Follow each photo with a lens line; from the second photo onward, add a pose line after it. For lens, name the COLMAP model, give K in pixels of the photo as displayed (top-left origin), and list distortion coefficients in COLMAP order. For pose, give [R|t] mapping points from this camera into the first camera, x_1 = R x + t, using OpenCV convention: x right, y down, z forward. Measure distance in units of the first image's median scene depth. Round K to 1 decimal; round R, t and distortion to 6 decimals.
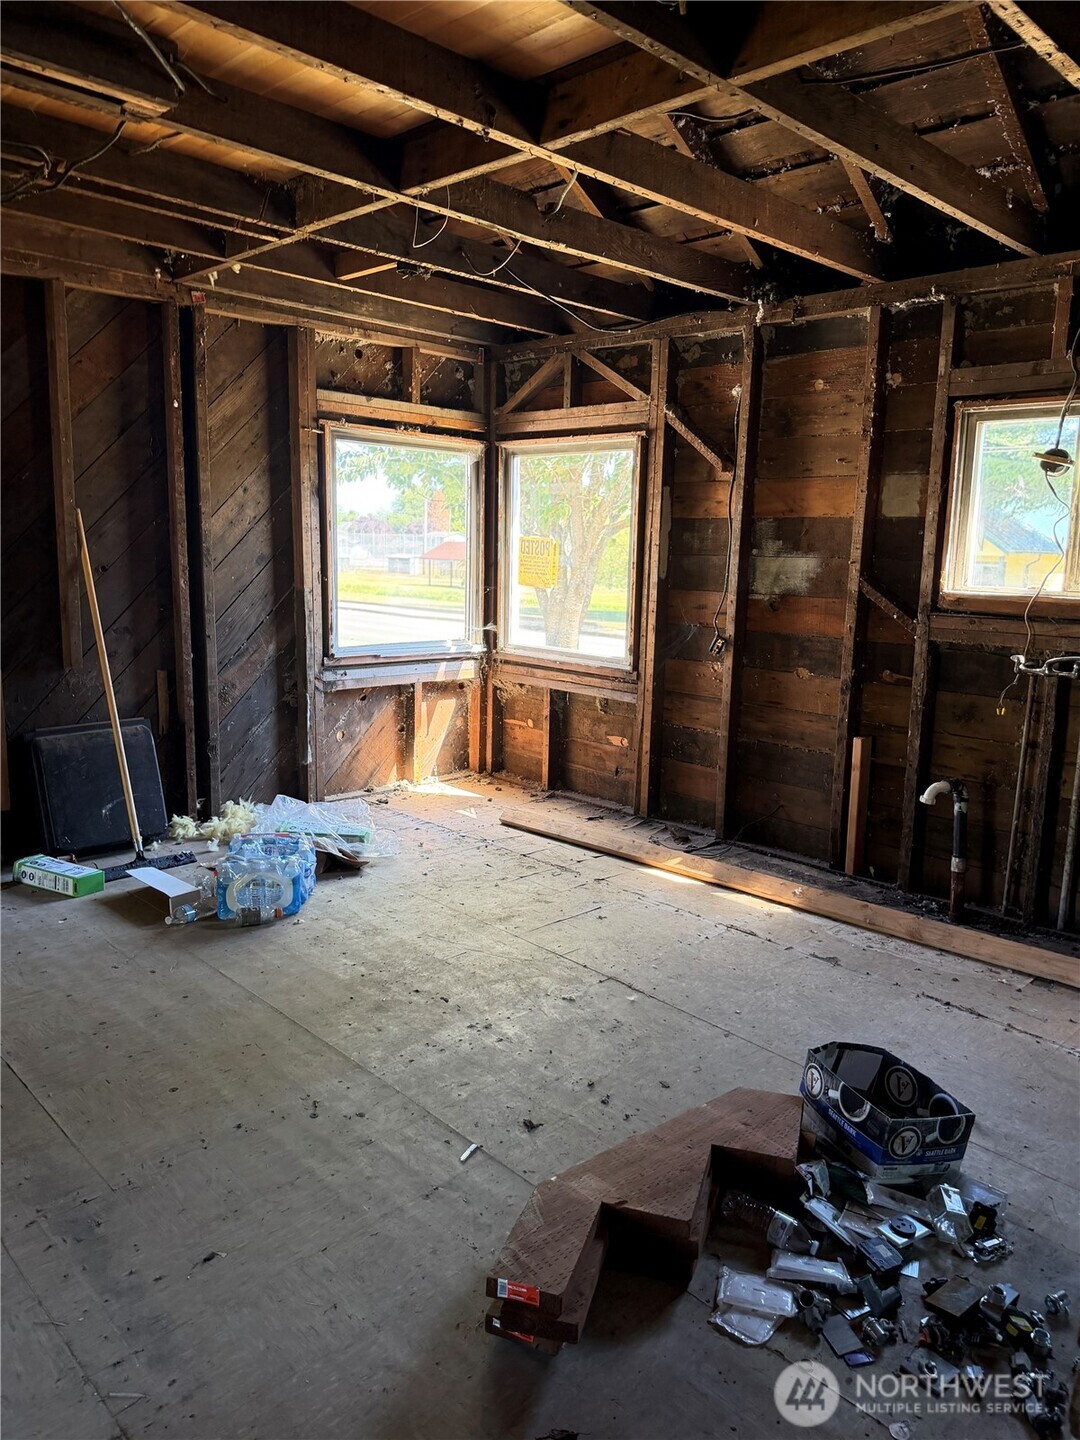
lens RADIAL K [[1005.0, 0, 540.0], [0, 1005.0, 720.0], [0, 0, 1]] dist [0.089381, -0.151566]
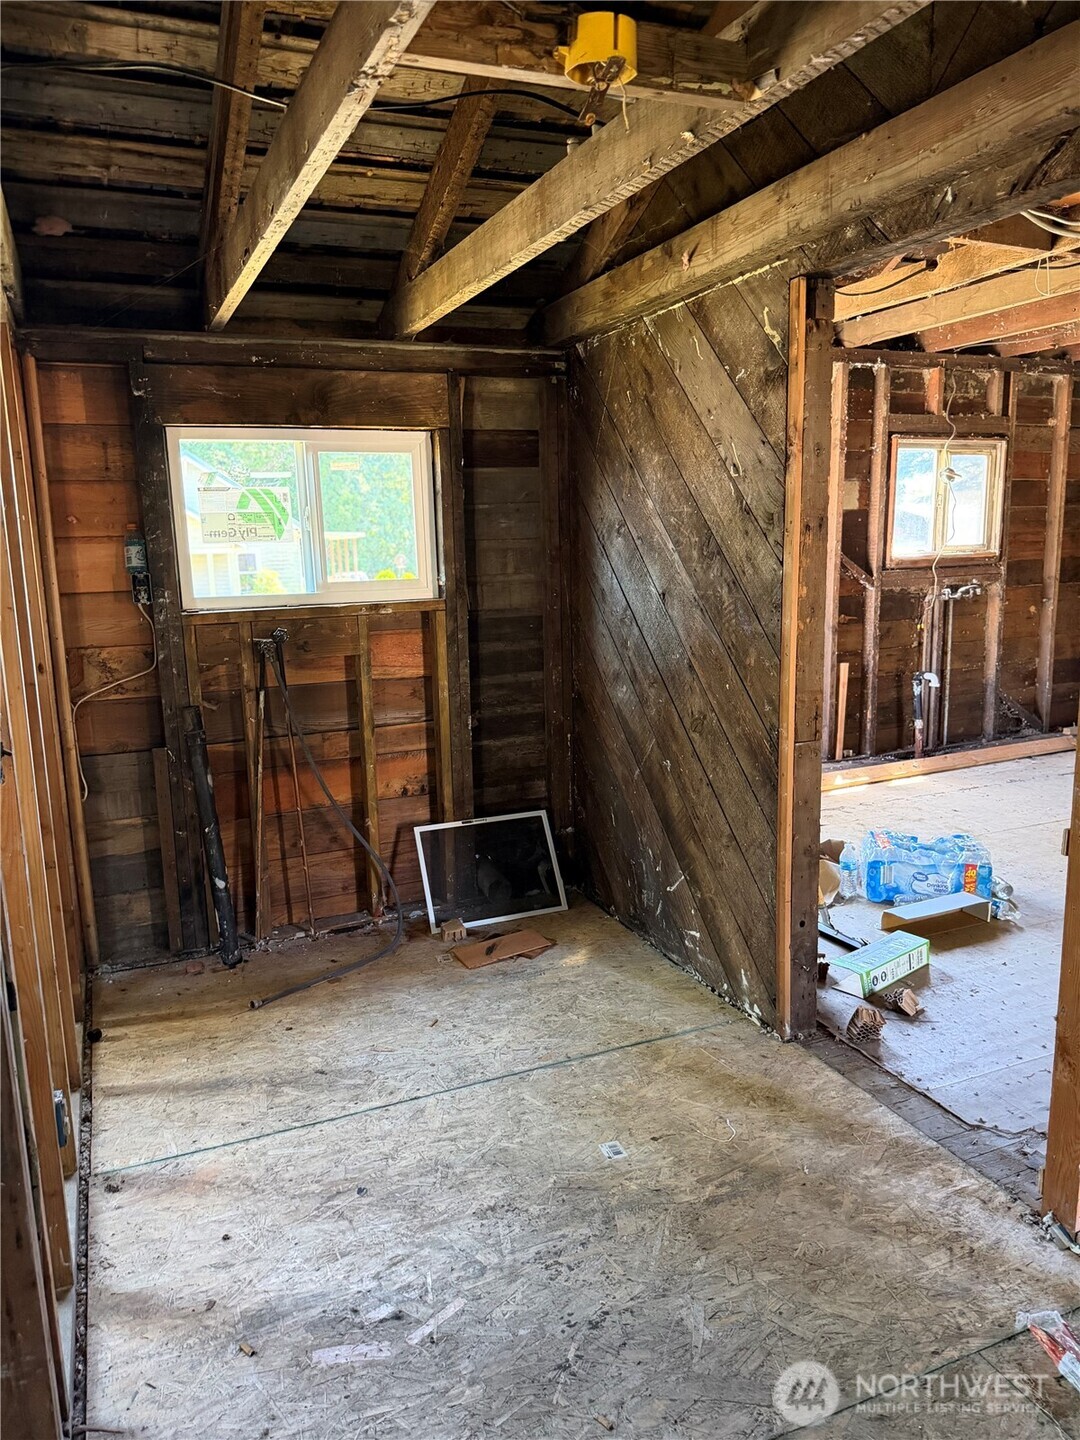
lens RADIAL K [[1014.5, 0, 527.5], [0, 1014.5, 726.9], [0, 0, 1]] dist [0.005074, -0.030401]
pose [[0.372493, -0.204164, 0.905299, -1.099674], [0.196148, 0.970783, 0.138225, -0.169863], [-0.907069, 0.126085, 0.401656, 0.789186]]
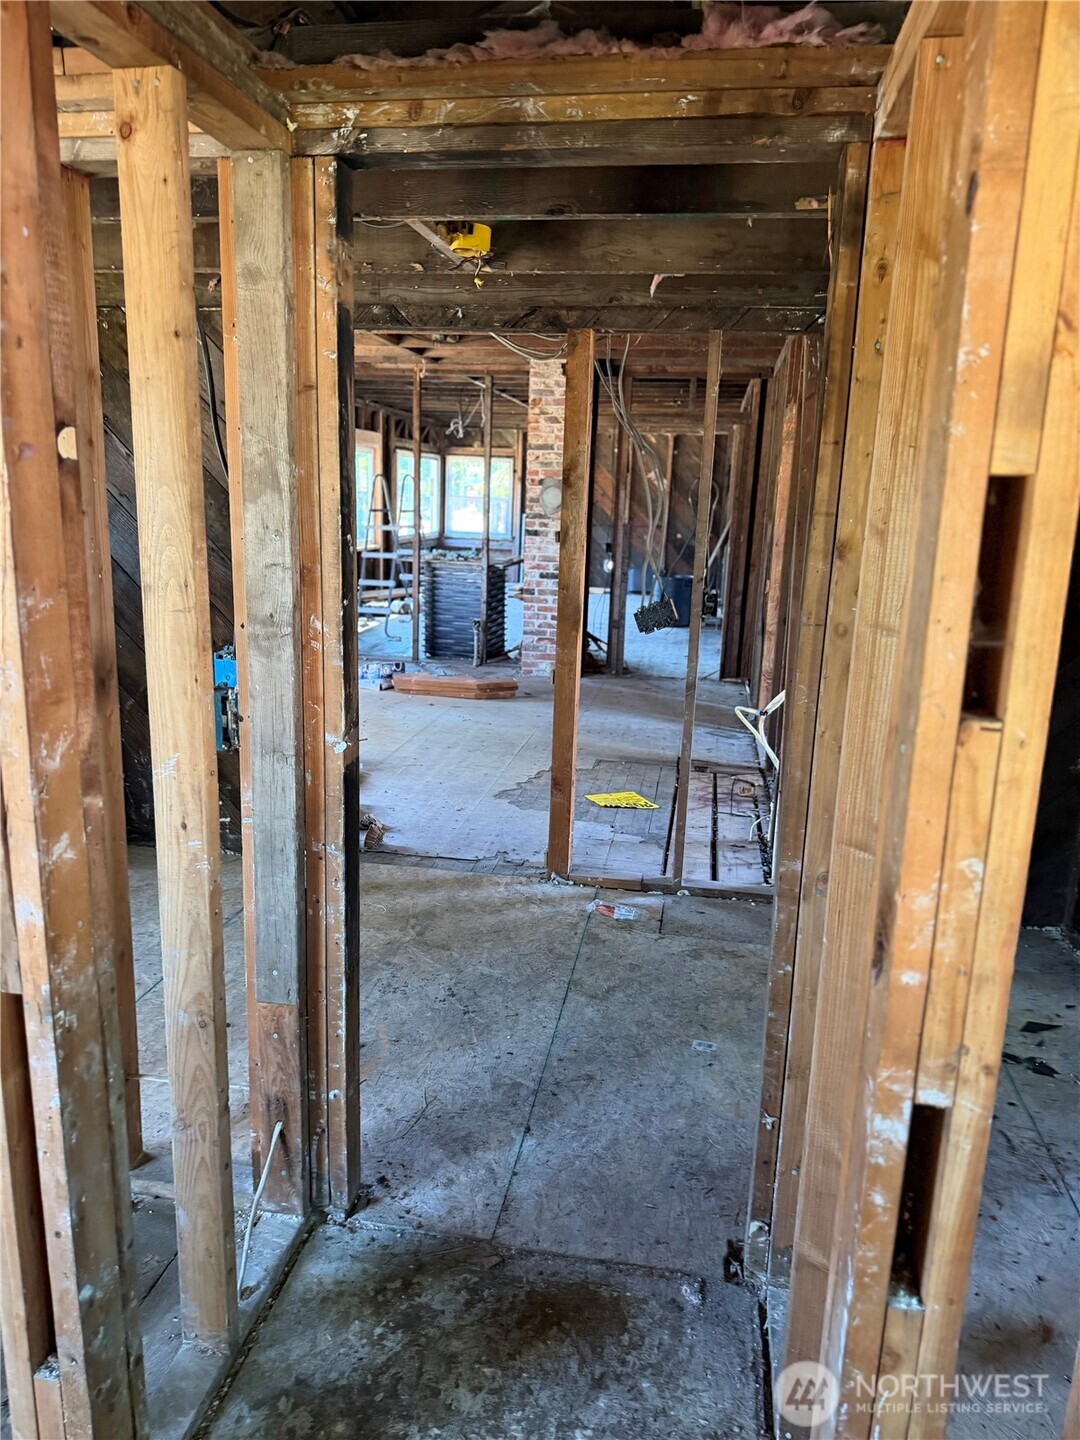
lens RADIAL K [[1005.0, 0, 540.0], [0, 1005.0, 720.0], [0, 0, 1]] dist [0.089381, -0.151566]
pose [[-0.588107, -0.222573, 0.777555, -1.279452], [0.092593, 0.936539, 0.338115, -0.263763], [-0.803465, 0.270844, -0.530176, 1.206114]]
